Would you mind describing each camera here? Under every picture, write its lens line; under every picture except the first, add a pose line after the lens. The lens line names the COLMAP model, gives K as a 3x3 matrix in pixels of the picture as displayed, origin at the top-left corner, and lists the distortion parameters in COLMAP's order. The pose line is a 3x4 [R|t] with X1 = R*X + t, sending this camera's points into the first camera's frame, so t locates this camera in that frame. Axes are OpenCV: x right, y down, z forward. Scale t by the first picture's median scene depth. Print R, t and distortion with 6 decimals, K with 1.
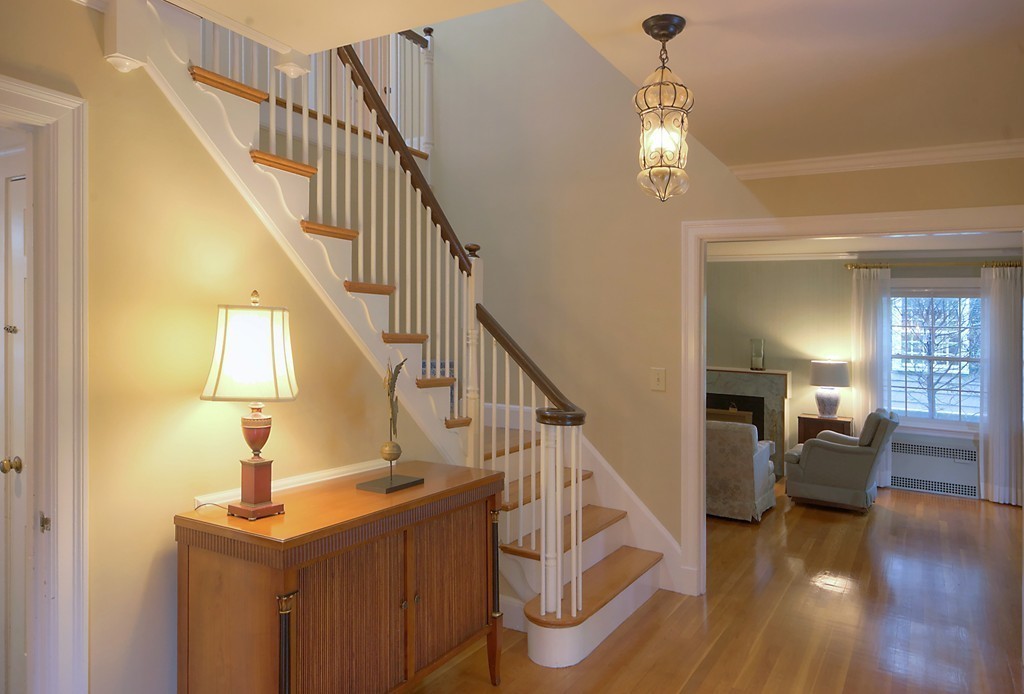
lens RADIAL K [[663.0, 0, 508.4], [0, 663.0, 307.6], [0, 0, 1]] dist [0.019375, 0.002559]
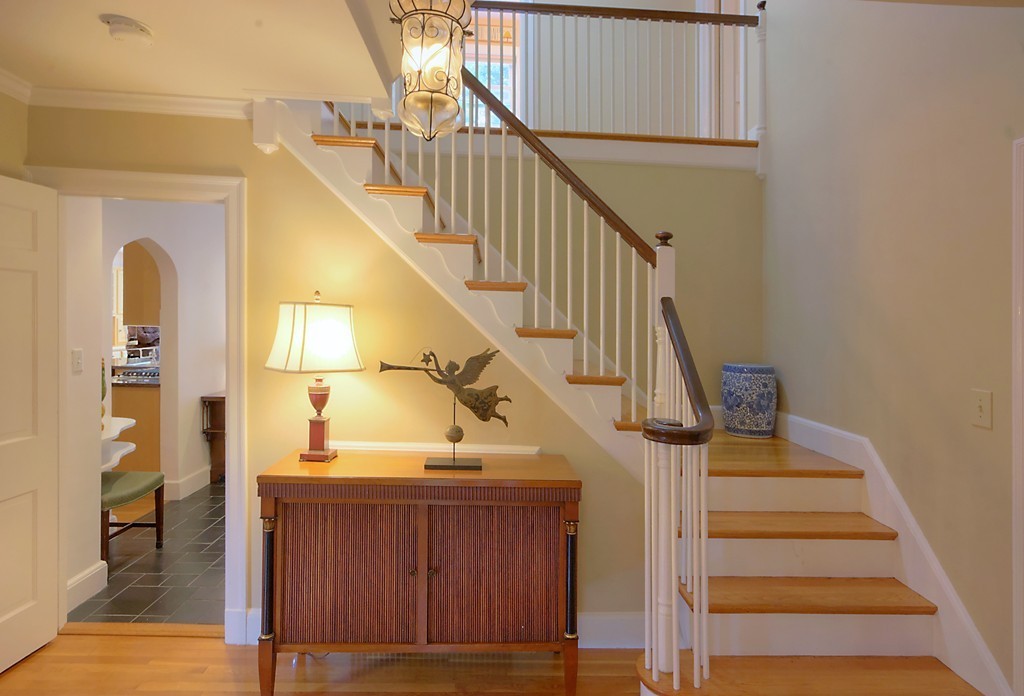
lens RADIAL K [[567.2, 0, 514.3], [0, 567.2, 326.2], [0, 0, 1]] dist [0.000352, 0.000218]
pose [[0.578074, -0.010998, -0.815910, 0.633987], [0.013010, 0.999906, -0.004261, 0.045636], [0.815881, -0.008152, 0.578163, 0.547192]]
